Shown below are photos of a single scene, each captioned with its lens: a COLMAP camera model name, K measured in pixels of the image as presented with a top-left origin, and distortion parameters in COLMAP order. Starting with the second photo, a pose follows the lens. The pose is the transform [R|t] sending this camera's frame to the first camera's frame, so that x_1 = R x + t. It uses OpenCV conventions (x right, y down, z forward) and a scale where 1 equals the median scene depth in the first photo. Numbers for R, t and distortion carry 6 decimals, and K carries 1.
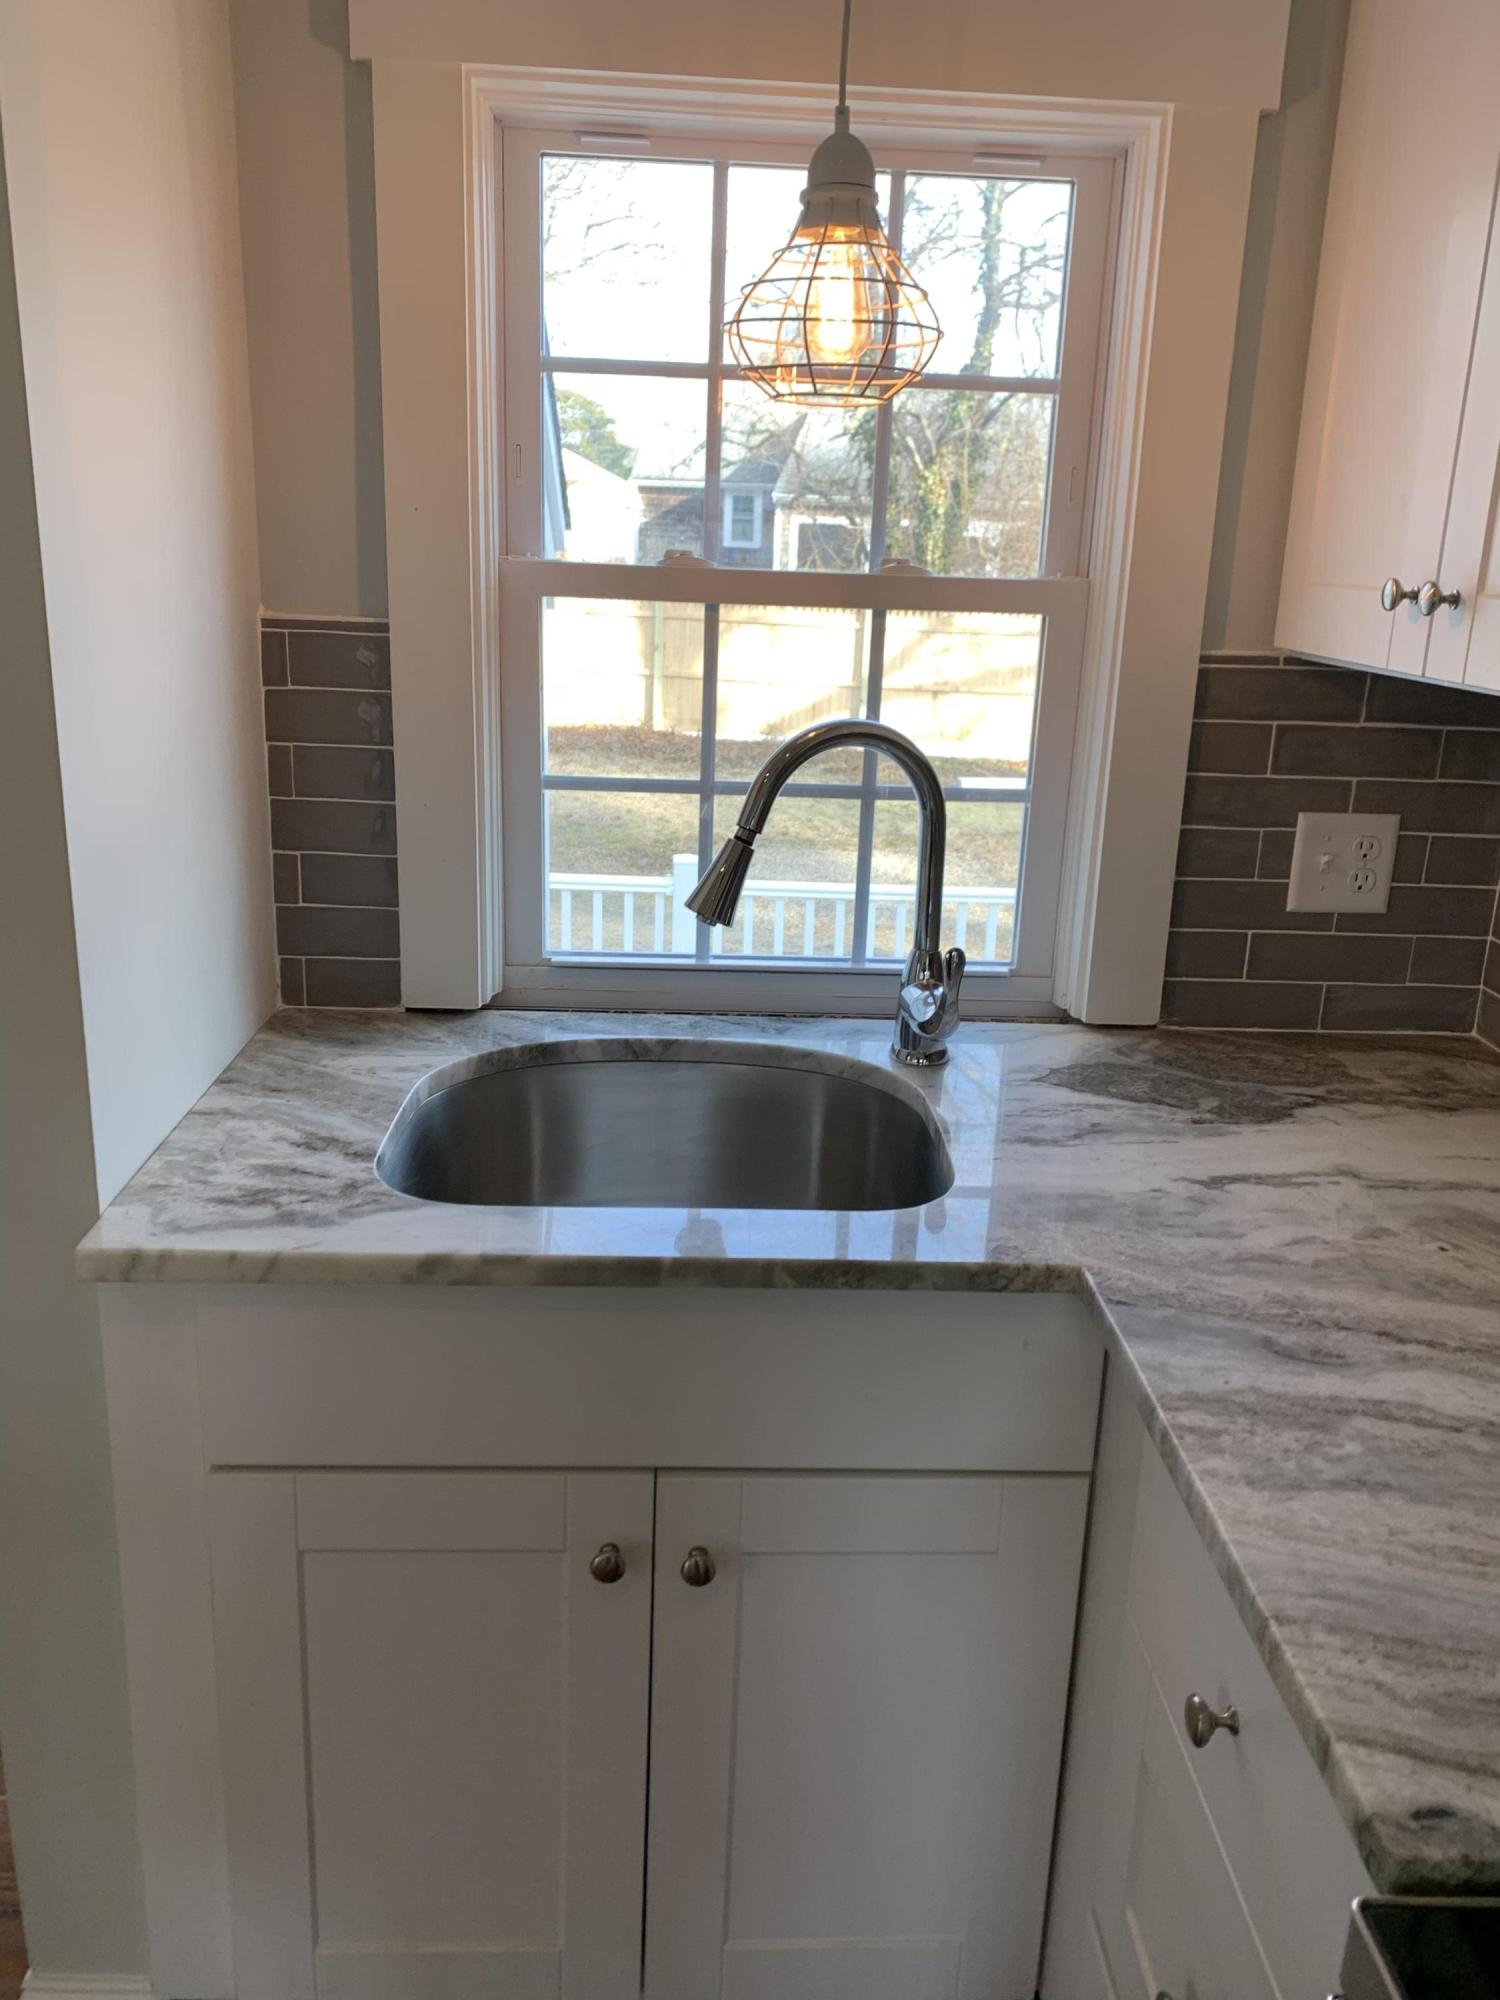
lens RADIAL K [[1522.7, 0, 764.1], [0, 1522.7, 1002.7], [0, 0, 1]] dist [-0.006505, -0.011468]
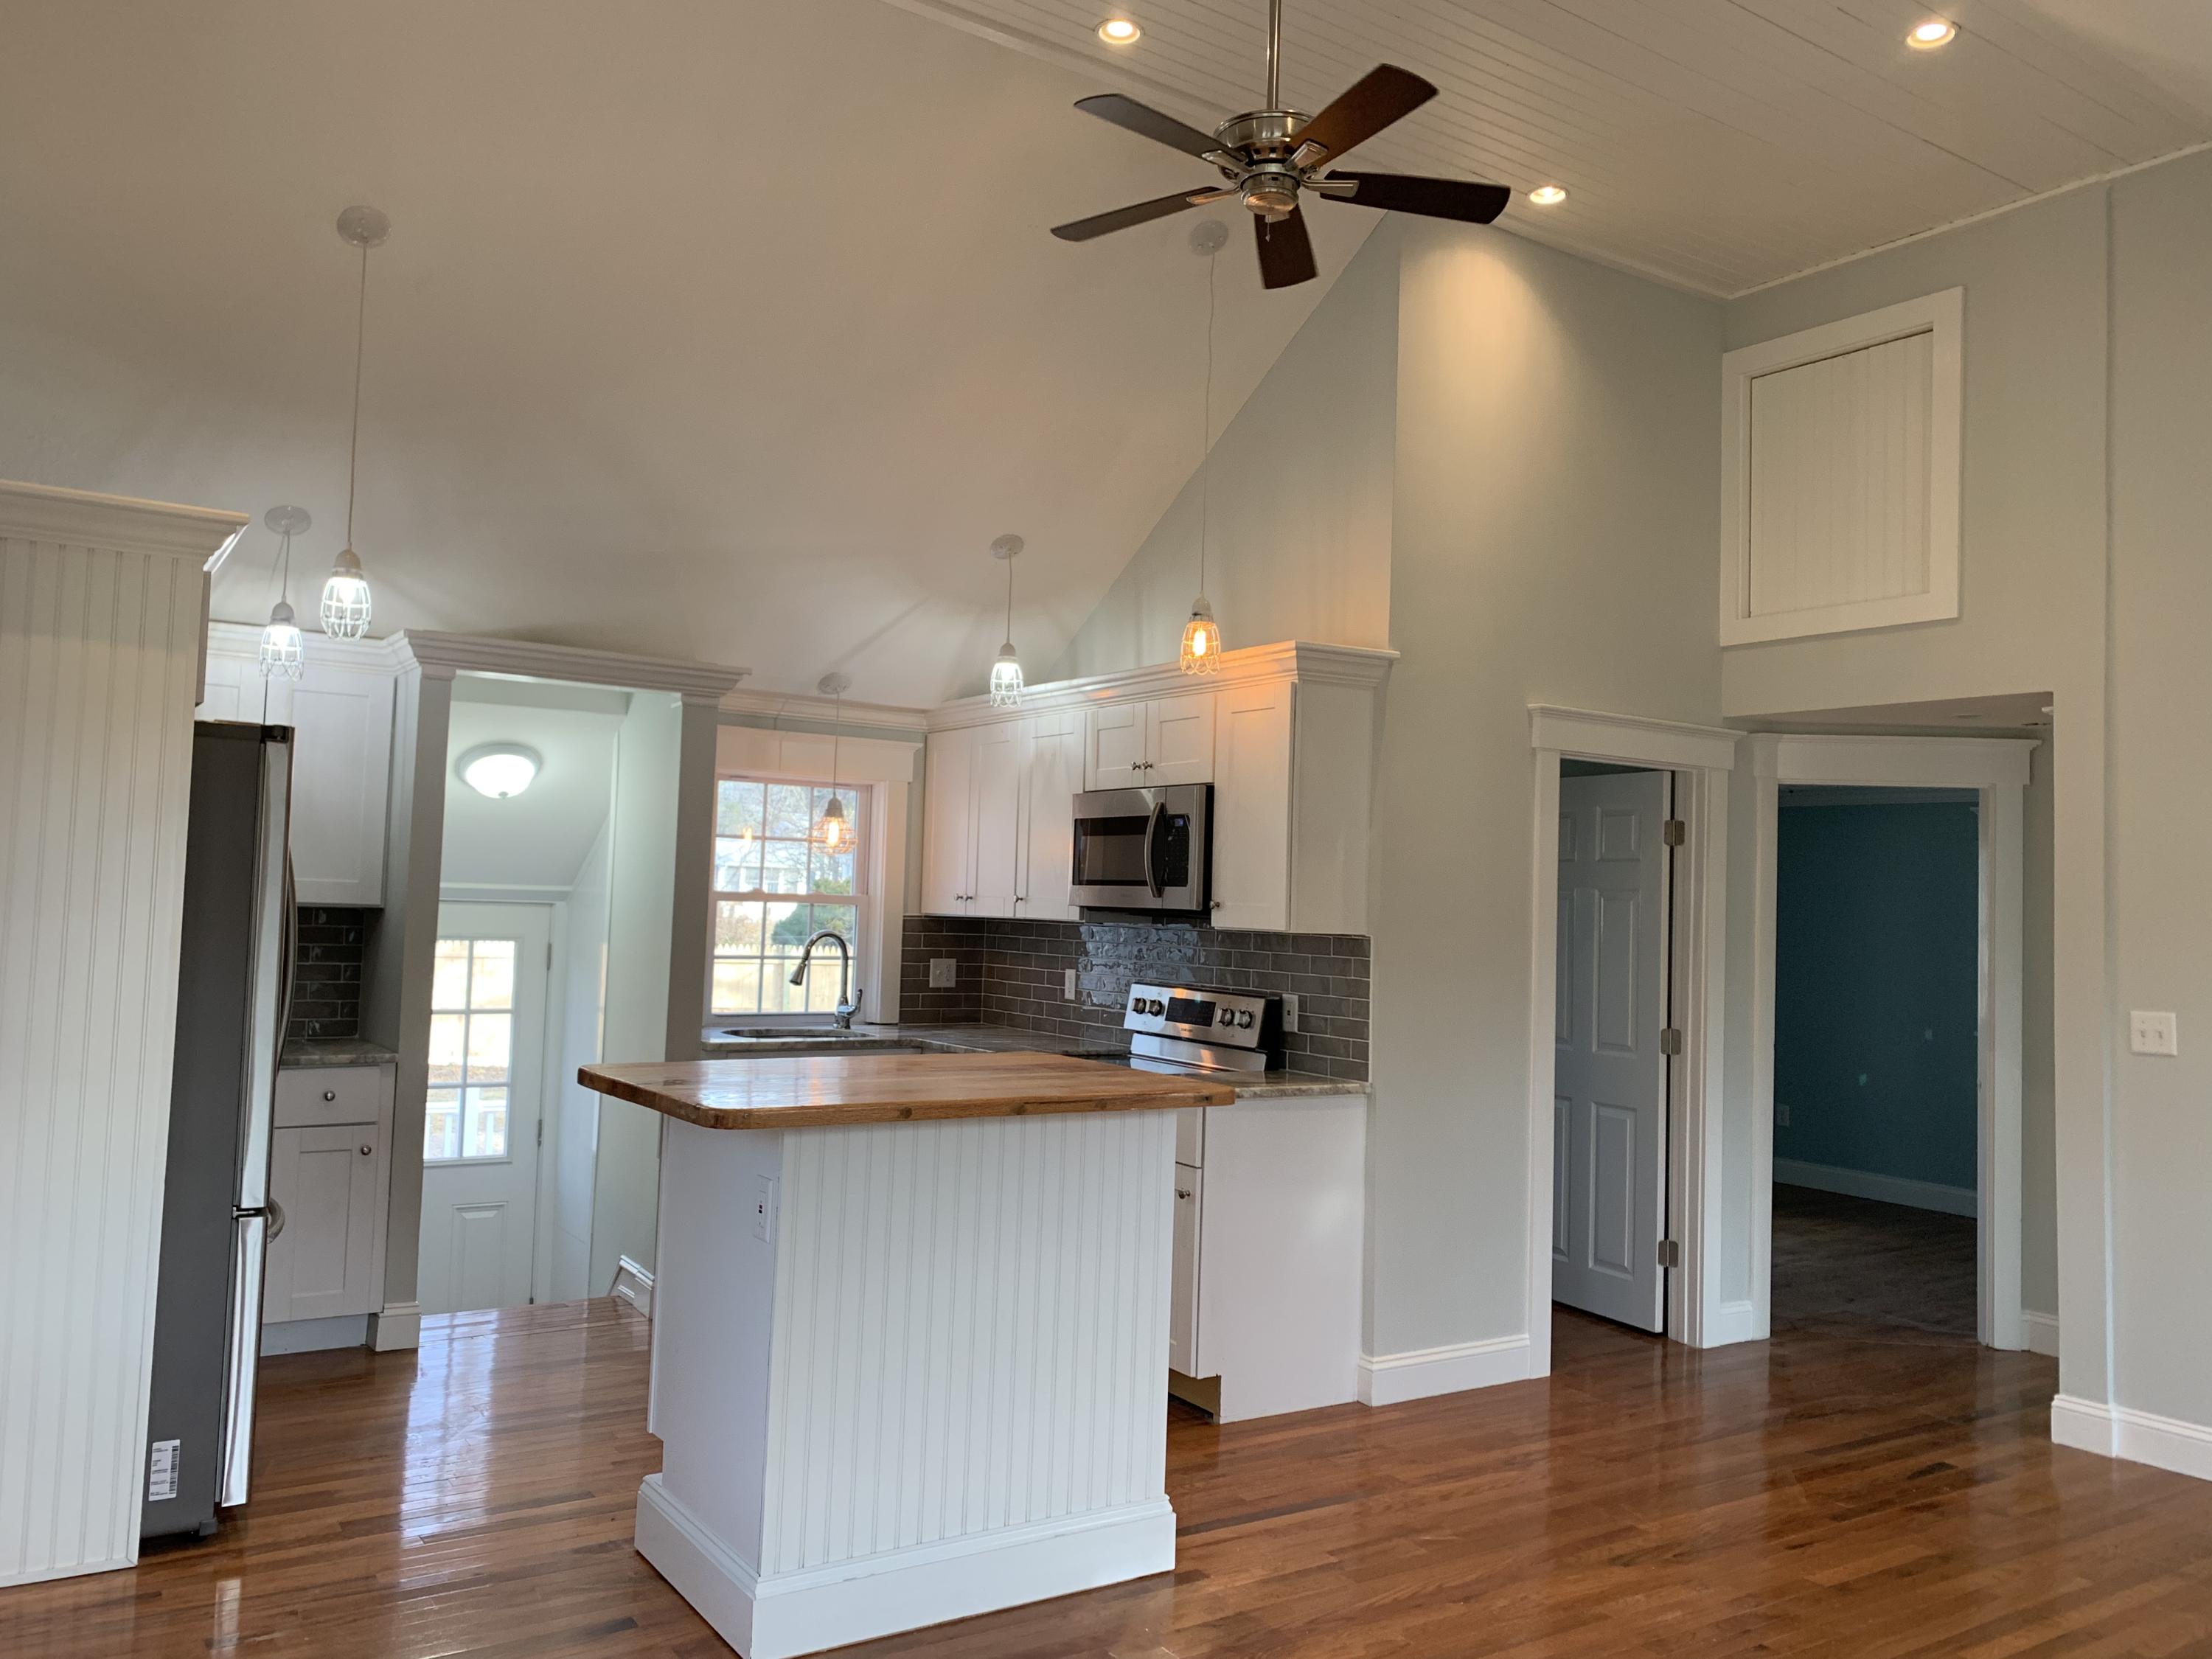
lens RADIAL K [[1684.1, 0, 1121.7], [0, 1684.1, 819.6], [0, 0, 1]] dist [-0.006505, -0.011468]
pose [[0.848865, 0.016669, 0.528347, -1.323035], [0.153501, 0.948661, -0.276549, 0.708369], [-0.505832, 0.315855, 0.802726, -2.428119]]
